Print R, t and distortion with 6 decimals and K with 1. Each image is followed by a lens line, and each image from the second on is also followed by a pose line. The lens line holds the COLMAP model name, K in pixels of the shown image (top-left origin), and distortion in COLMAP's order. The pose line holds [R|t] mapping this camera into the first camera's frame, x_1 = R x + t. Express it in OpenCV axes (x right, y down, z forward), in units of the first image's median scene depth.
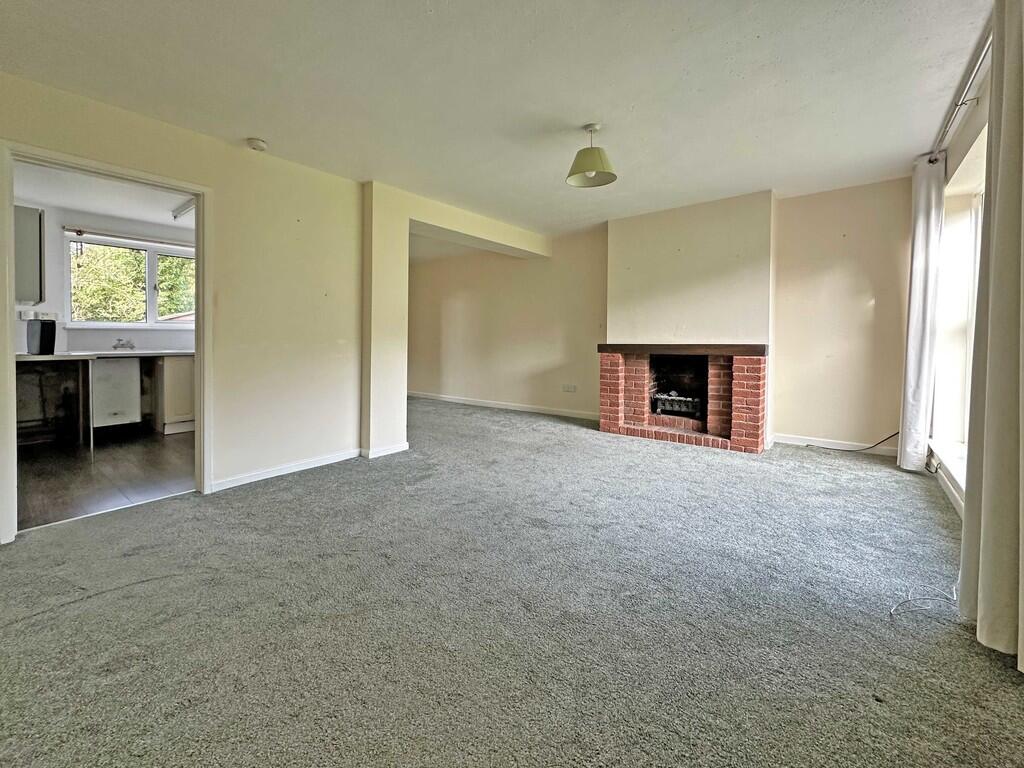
lens RADIAL K [[416.4, 0, 539.5], [0, 416.4, 345.6], [0, 0, 1]] dist [0.001551, -0.000234]
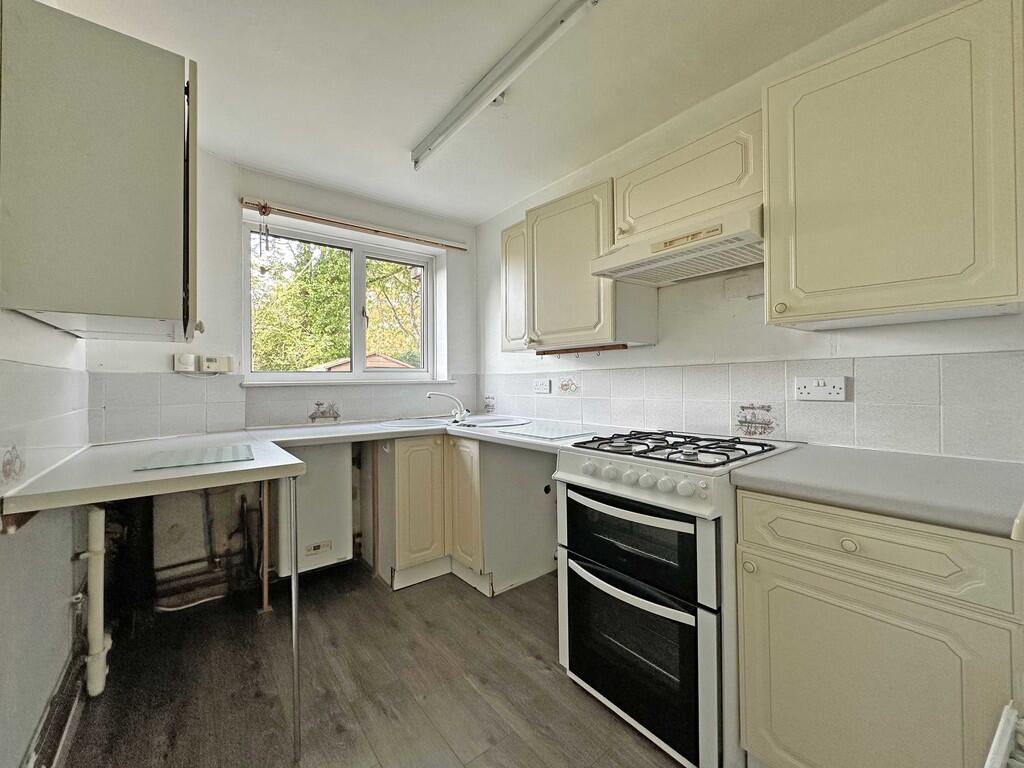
lens RADIAL K [[416.4, 0, 512.5], [0, 416.4, 379.8], [0, 0, 1]] dist [0.001551, -0.000234]
pose [[0.961739, -0.008130, -0.273848, -0.624641], [0.003825, 0.999861, -0.016248, -0.037179], [0.273942, 0.014579, 0.961636, 0.551147]]
